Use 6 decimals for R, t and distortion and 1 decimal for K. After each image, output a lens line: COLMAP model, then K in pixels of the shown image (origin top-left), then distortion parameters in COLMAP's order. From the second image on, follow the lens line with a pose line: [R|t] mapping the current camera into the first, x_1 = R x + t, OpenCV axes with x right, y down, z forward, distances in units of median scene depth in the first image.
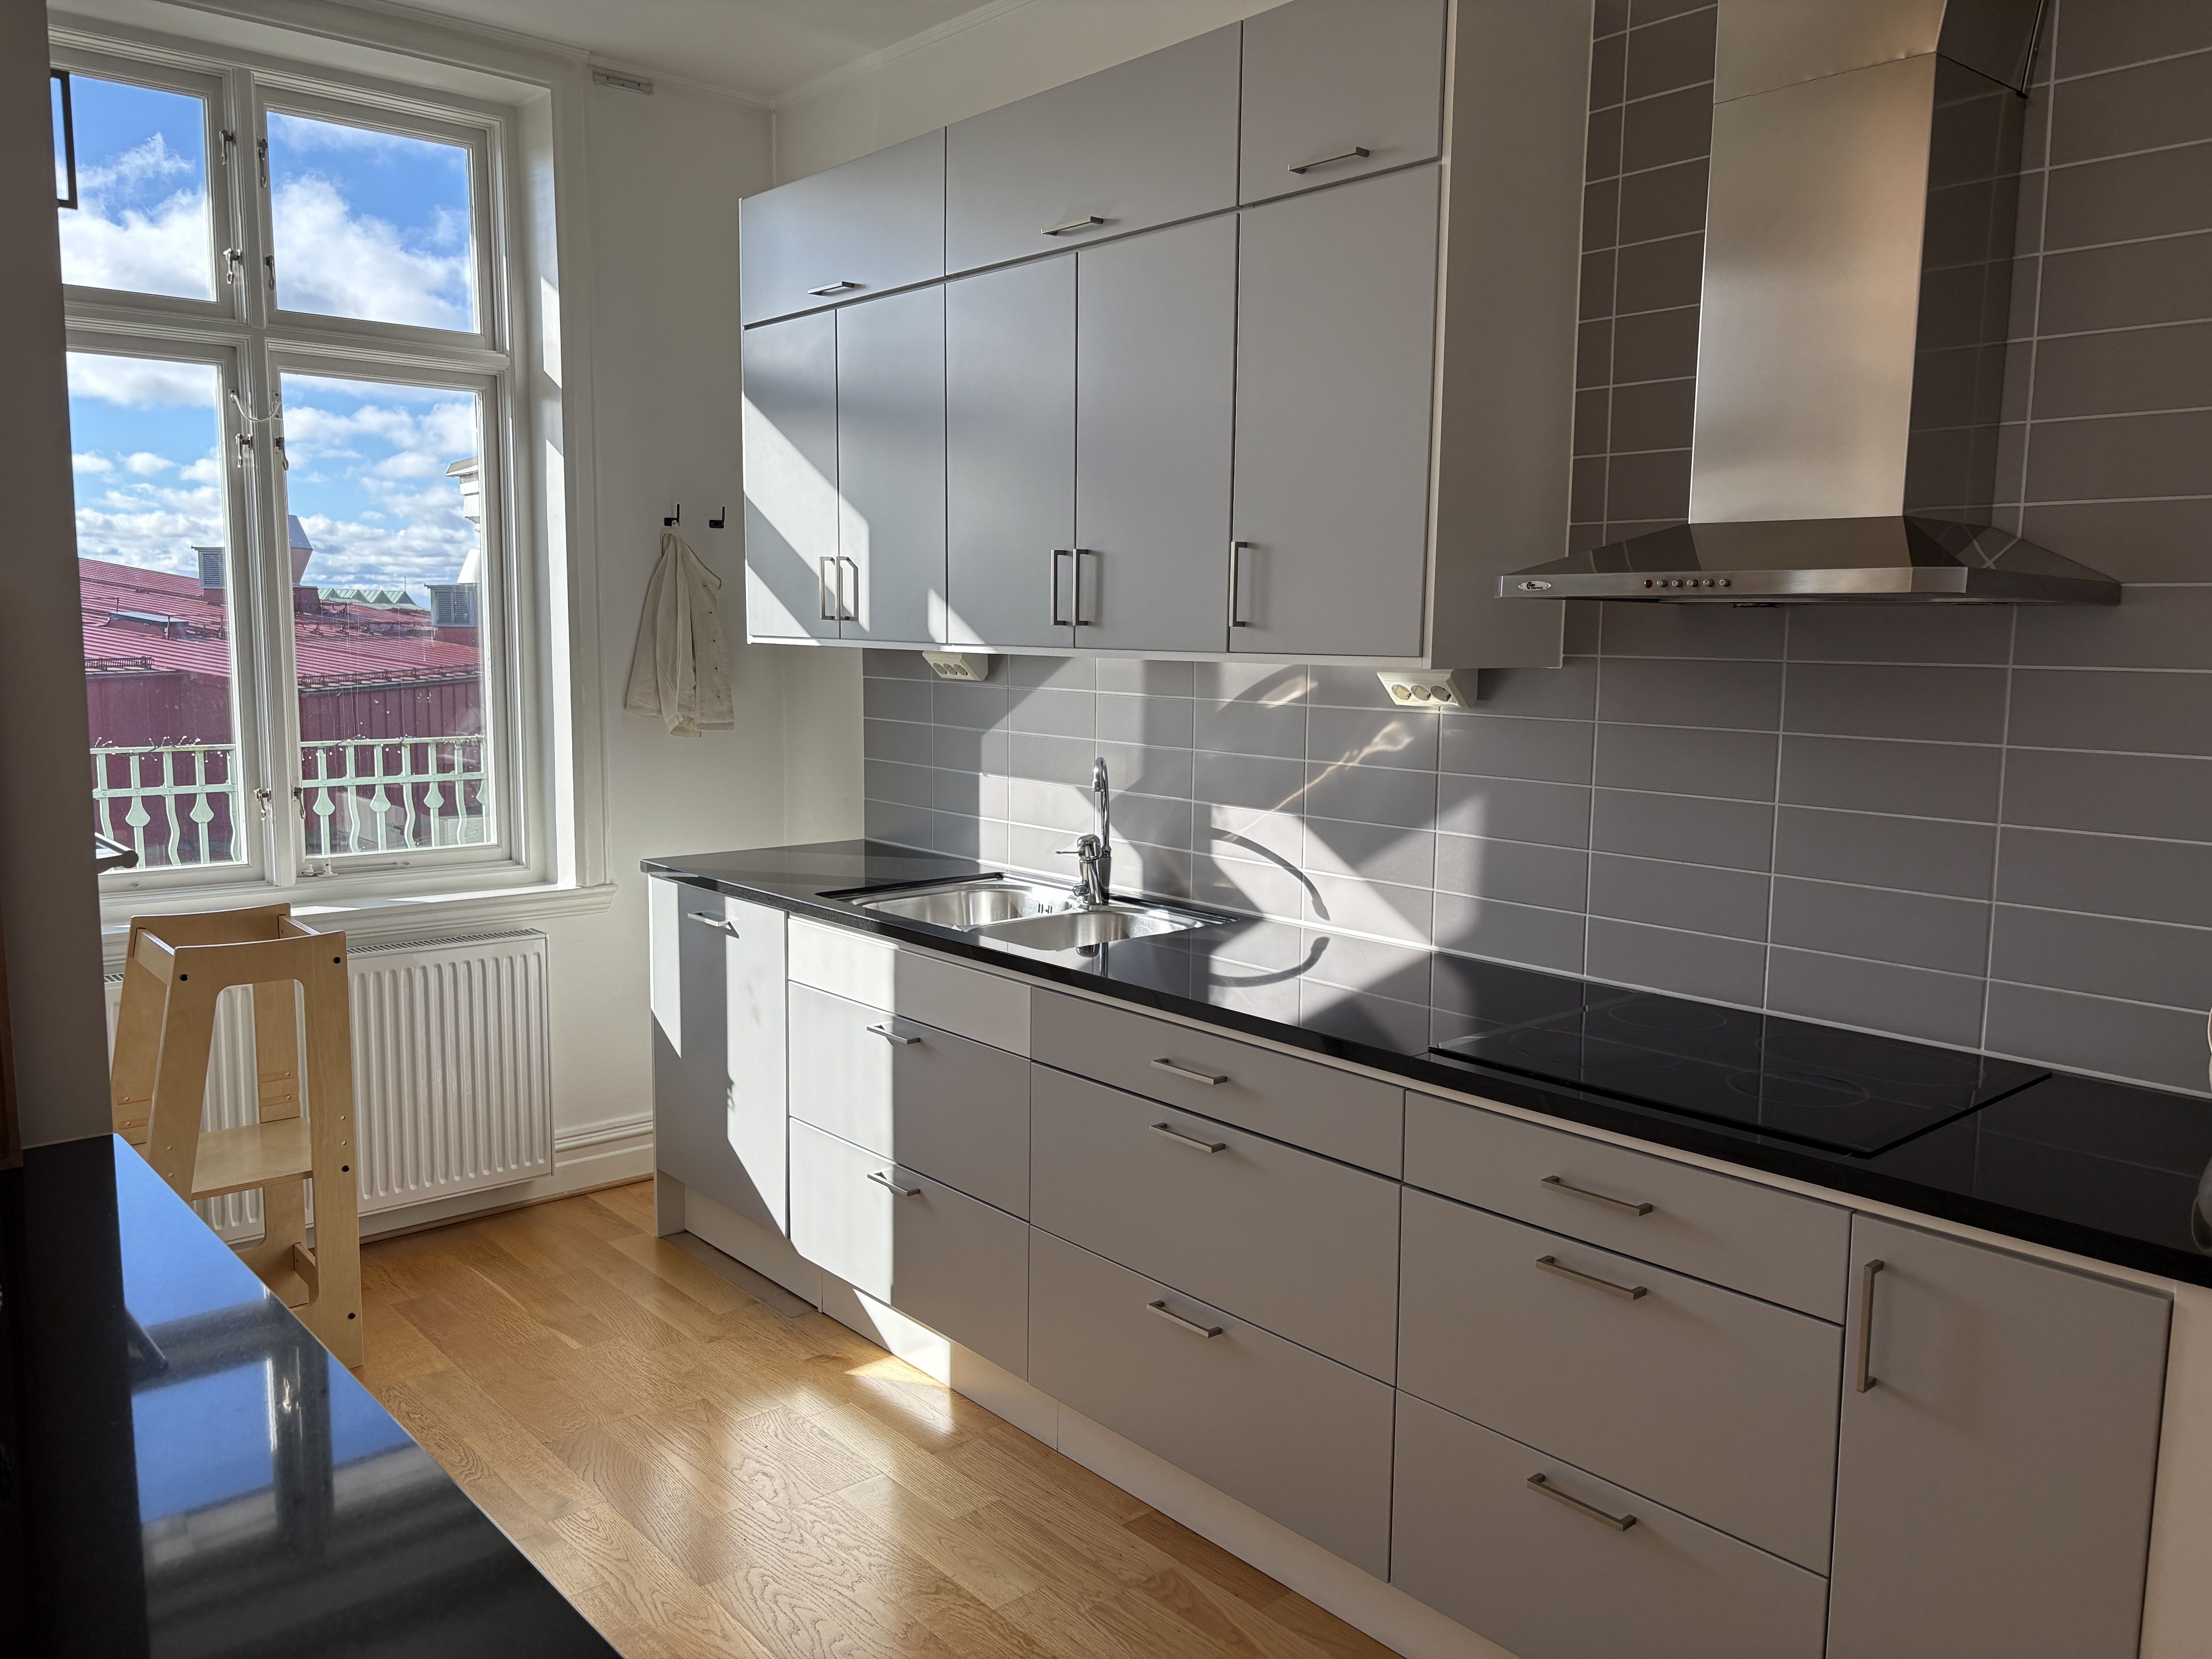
lens RADIAL K [[1717.9, 0, 1117.4], [0, 1717.9, 815.9], [0, 0, 1]] dist [0.057634, -0.025464]
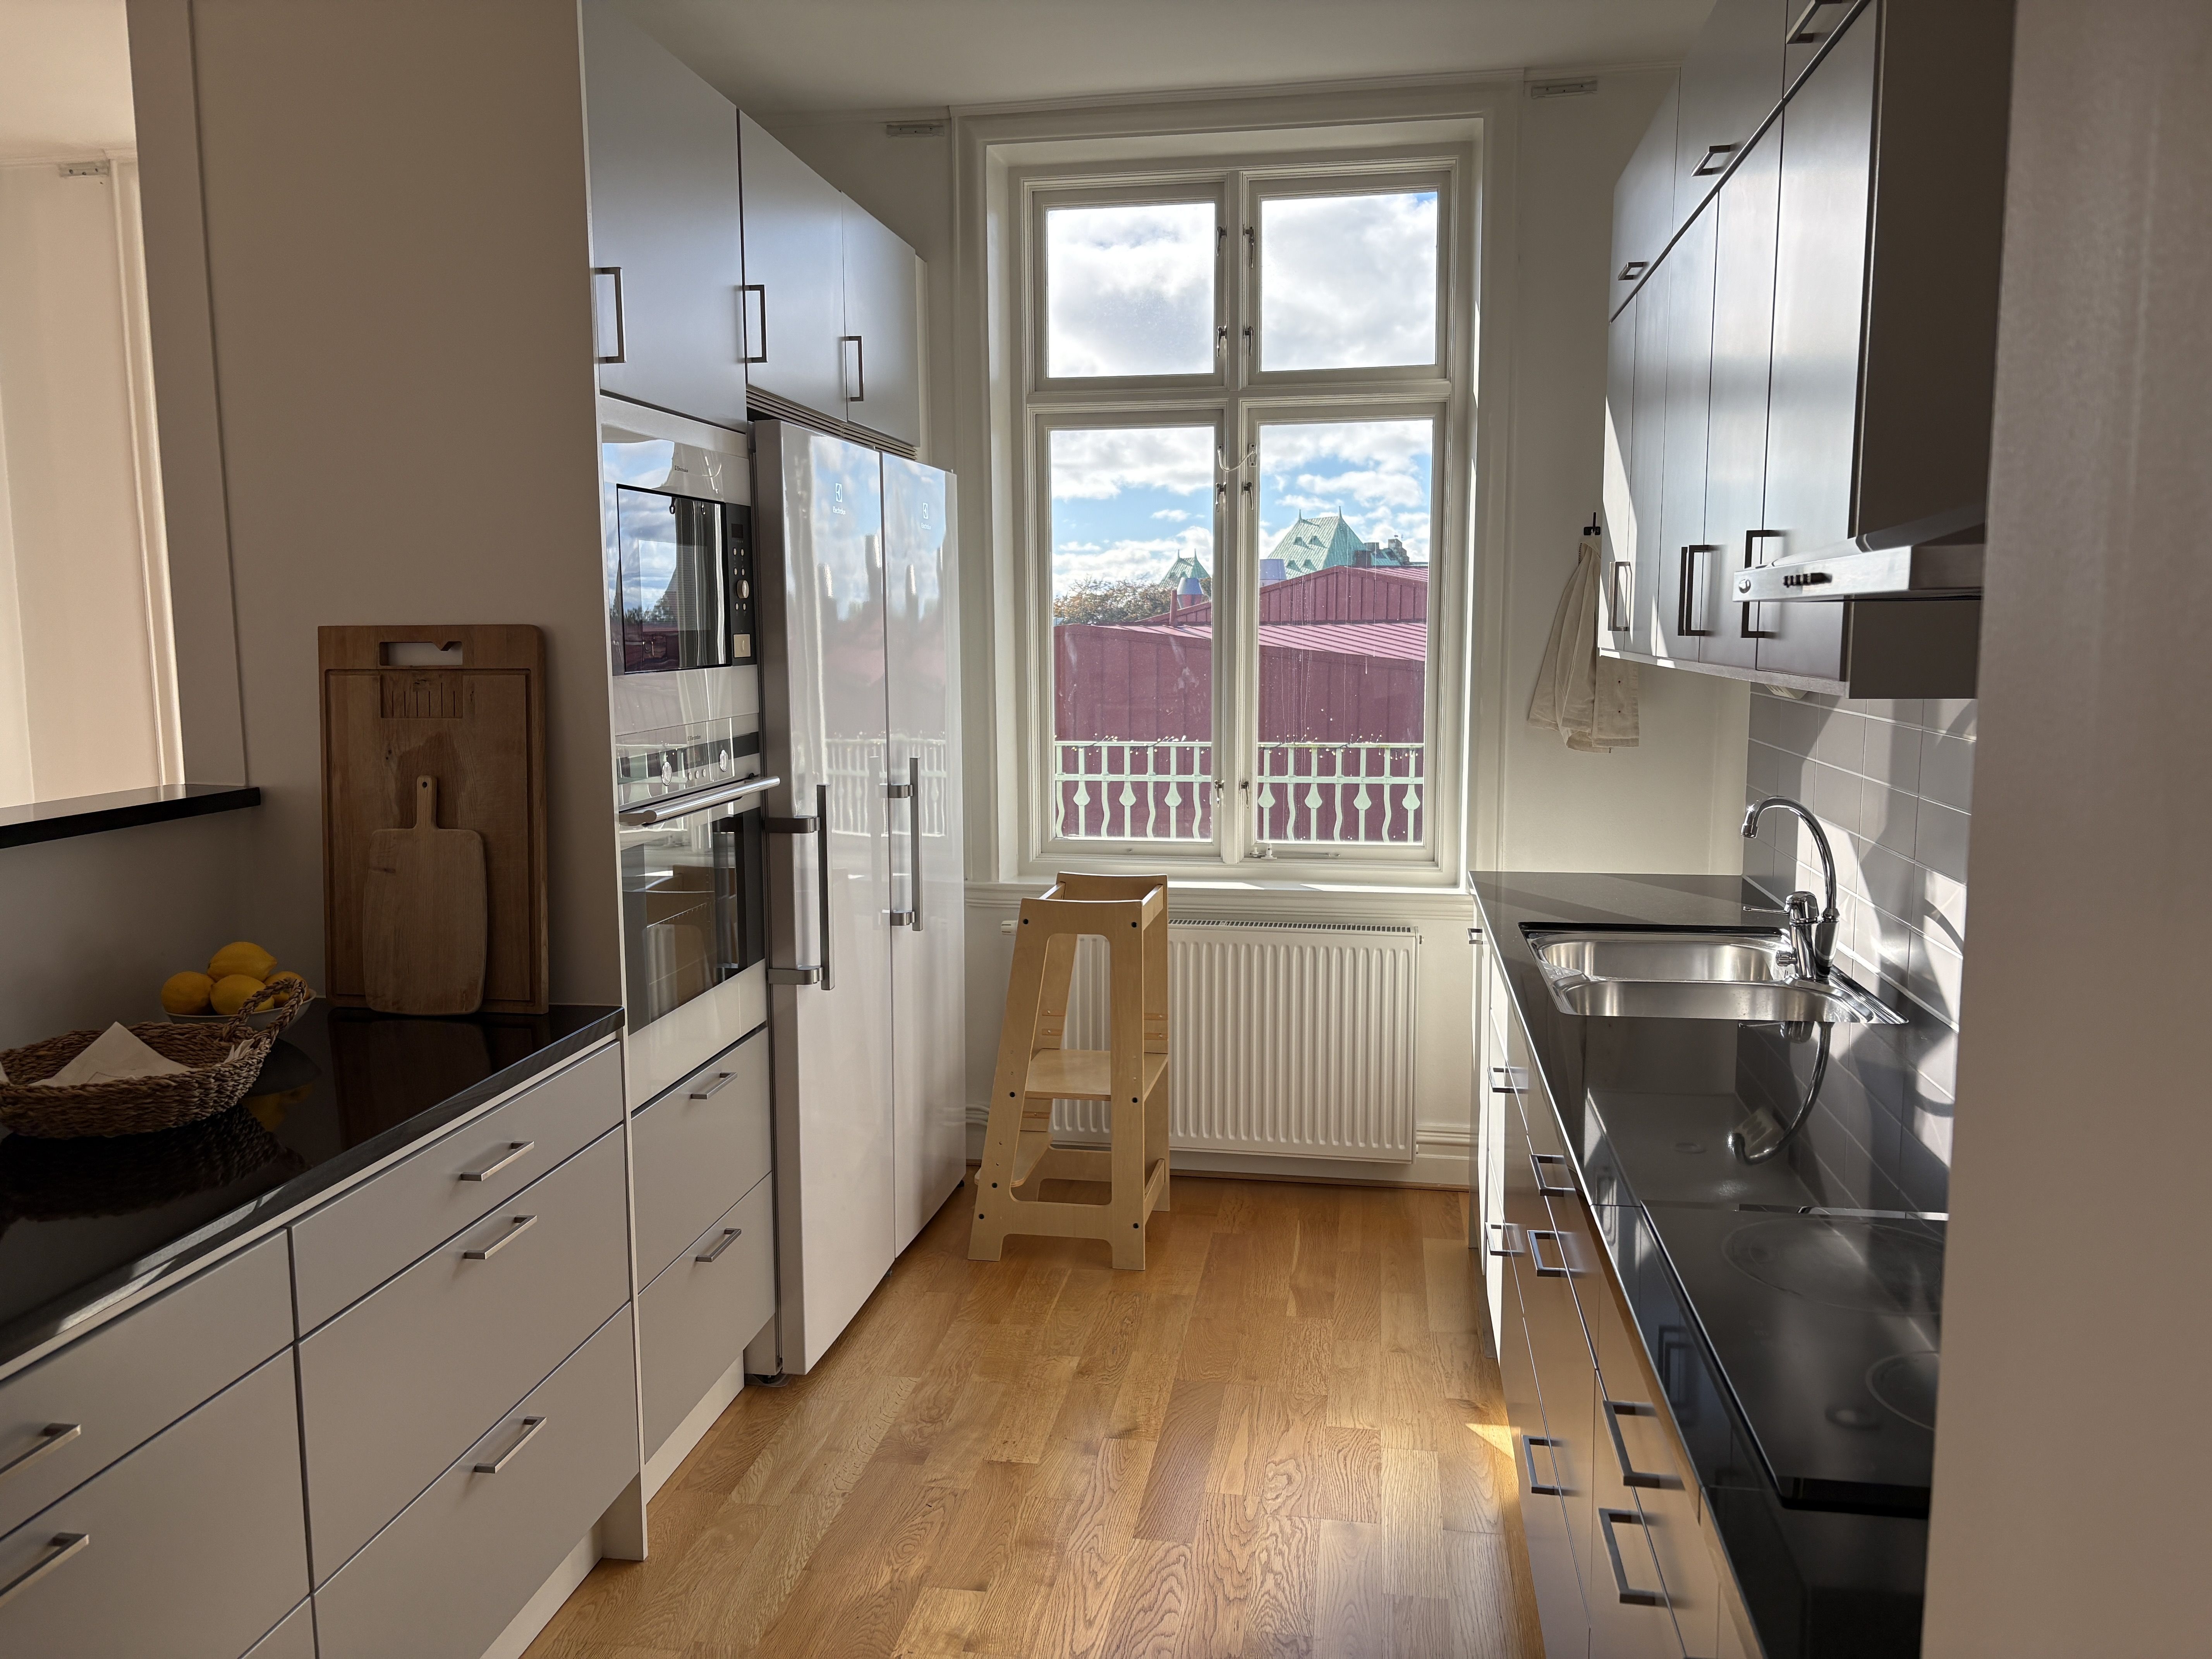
lens RADIAL K [[1717.9, 0, 1118.1], [0, 1717.9, 829.2], [0, 0, 1]] dist [0.057634, -0.025464]
pose [[0.629397, 0.079078, -0.773050, 0.492037], [-0.073415, 0.996410, 0.042155, -0.035625], [0.773608, 0.030221, 0.632943, 0.268349]]
